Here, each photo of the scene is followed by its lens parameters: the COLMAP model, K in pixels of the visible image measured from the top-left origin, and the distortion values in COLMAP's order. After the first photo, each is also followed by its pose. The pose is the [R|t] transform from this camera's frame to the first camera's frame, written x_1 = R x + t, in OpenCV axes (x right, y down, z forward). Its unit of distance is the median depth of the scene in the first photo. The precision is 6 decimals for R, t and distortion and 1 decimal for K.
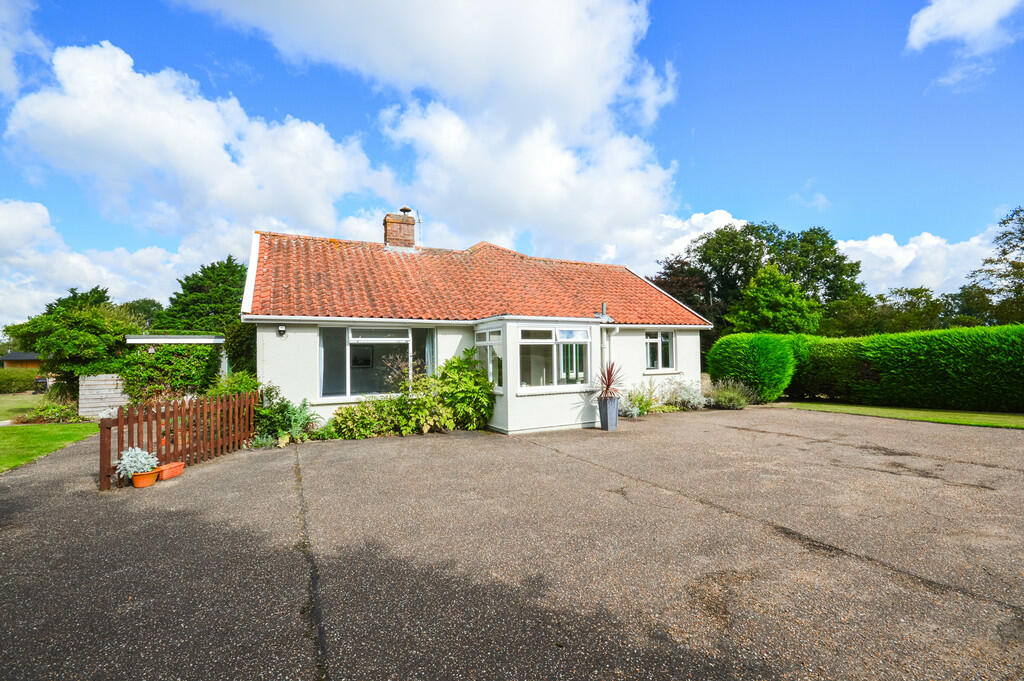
lens RADIAL K [[462.1, 0, 512.0], [0, 462.1, 340.5], [0, 0, 1]] dist [0.040784, -0.027947]
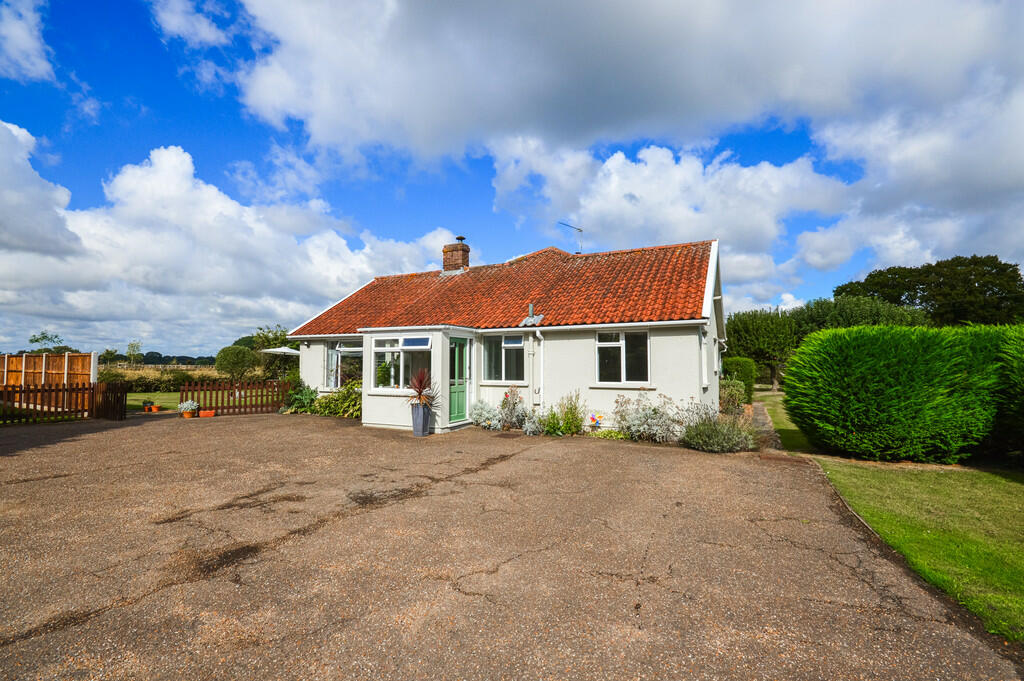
lens RADIAL K [[462.1, 0, 512.0], [0, 462.1, 340.5], [0, 0, 1]] dist [0.040784, -0.027947]
pose [[0.596557, -0.021602, -0.802280, 0.840811], [0.019073, 0.999737, -0.012737, 0.000175], [0.802344, -0.007704, 0.596812, 0.410835]]
